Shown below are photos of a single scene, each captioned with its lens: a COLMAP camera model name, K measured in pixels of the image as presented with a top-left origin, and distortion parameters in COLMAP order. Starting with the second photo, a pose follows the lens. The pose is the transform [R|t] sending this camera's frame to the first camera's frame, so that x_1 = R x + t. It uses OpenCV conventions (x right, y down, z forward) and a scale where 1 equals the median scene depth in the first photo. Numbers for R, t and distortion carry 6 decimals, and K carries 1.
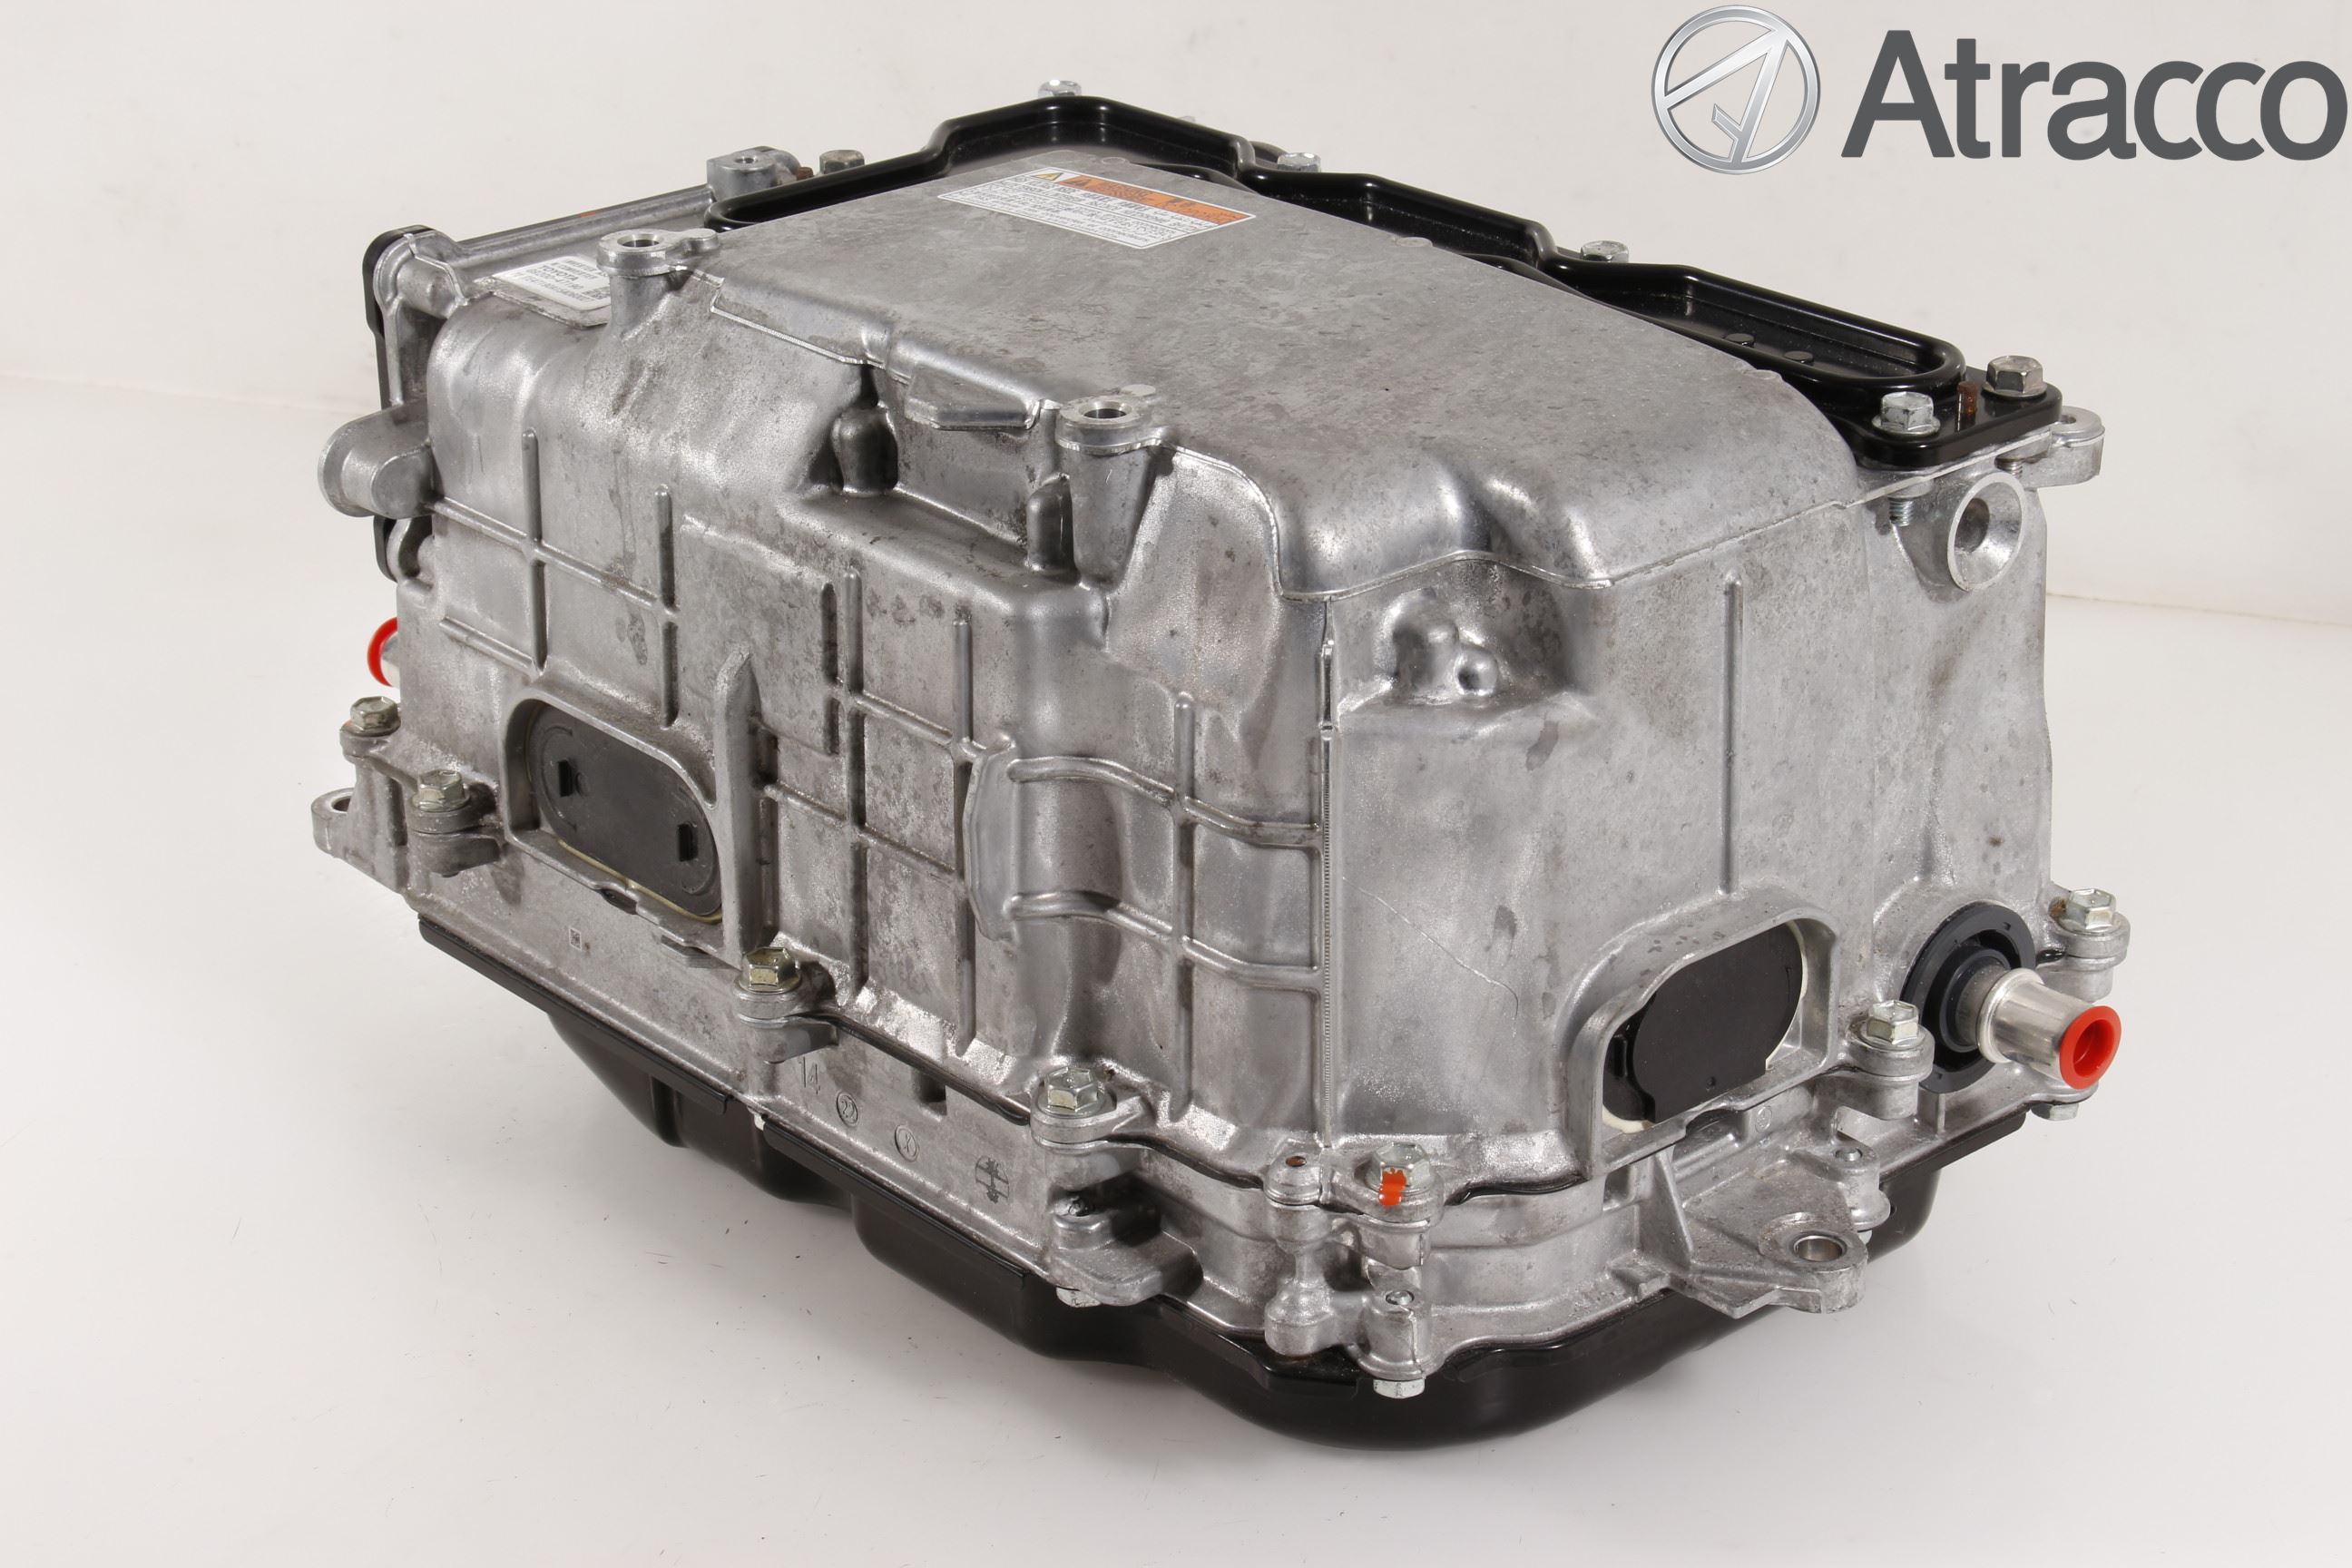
lens RADIAL K [[4513.1, 0, 1176.0], [0, 4513.1, 784.0], [0, 0, 1]] dist [-0.050320, -0.024048]
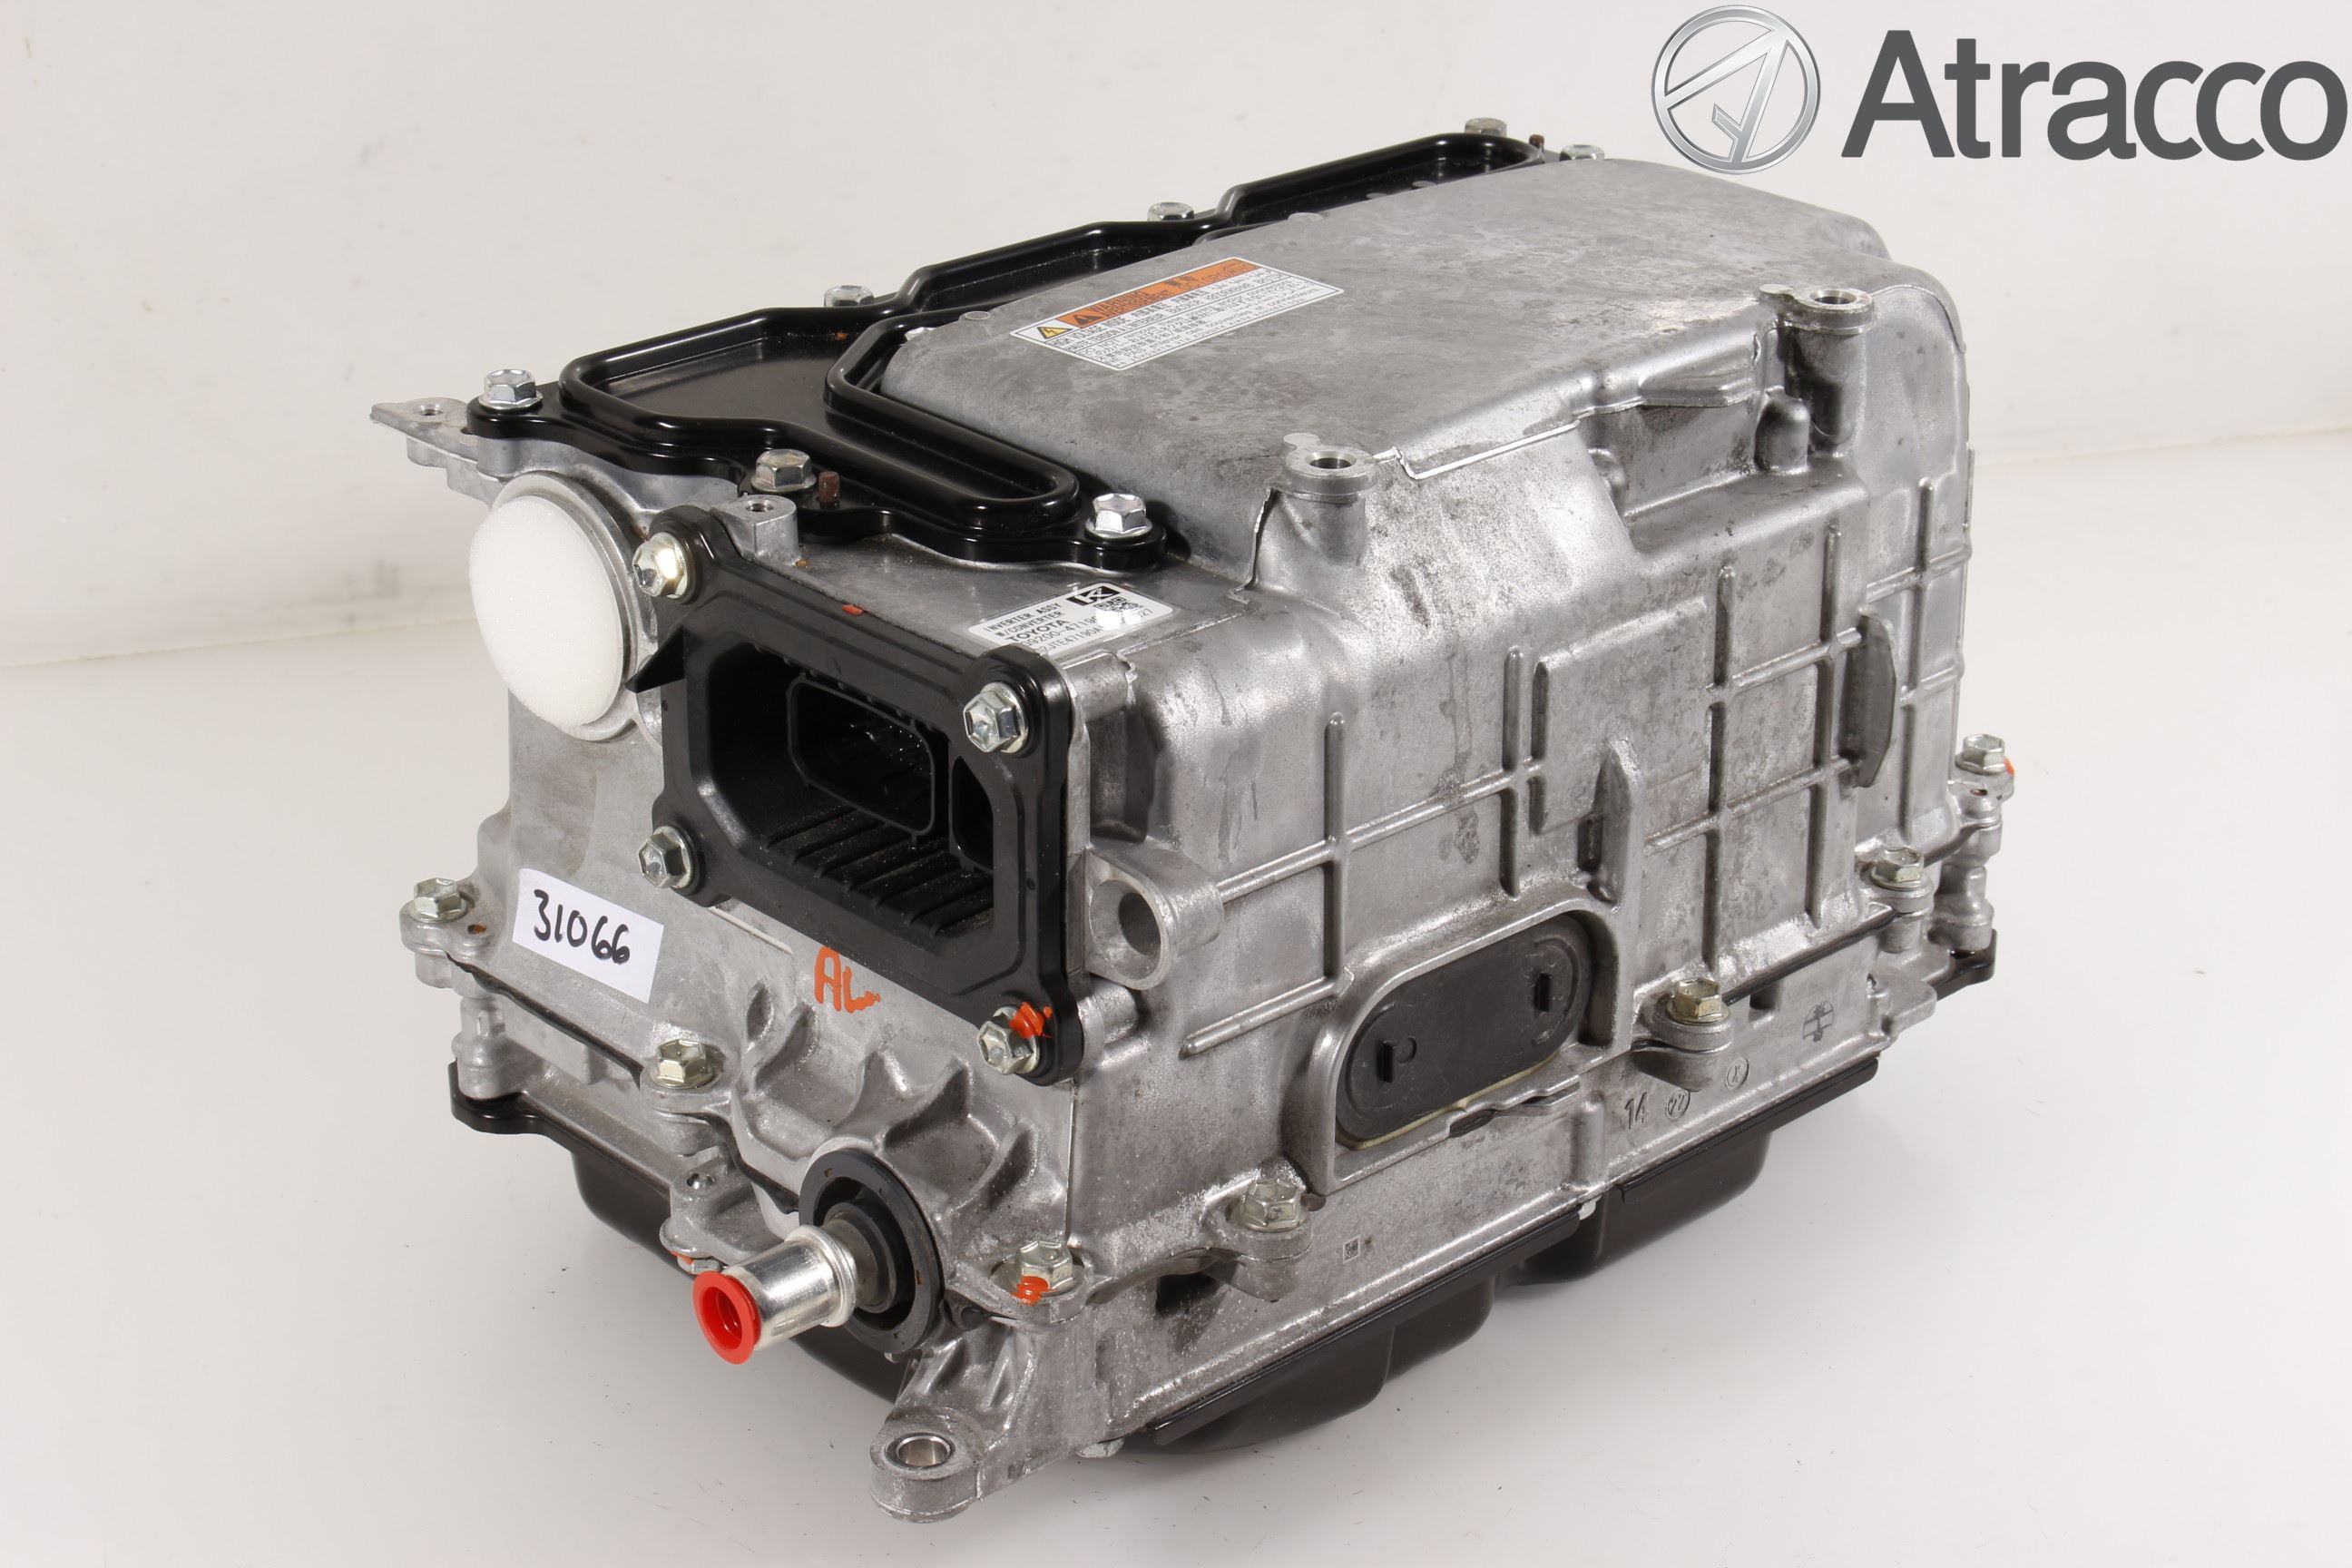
lens RADIAL K [[4163.2, 0, 1176.0], [0, 4163.2, 784.0], [0, 0, 1]] dist [0.012947, 0.011795]
pose [[-0.050283, -0.402100, 0.914214, -0.908869], [0.382473, 0.837837, 0.389543, -0.404542], [-0.922597, 0.369249, 0.111663, 0.968133]]
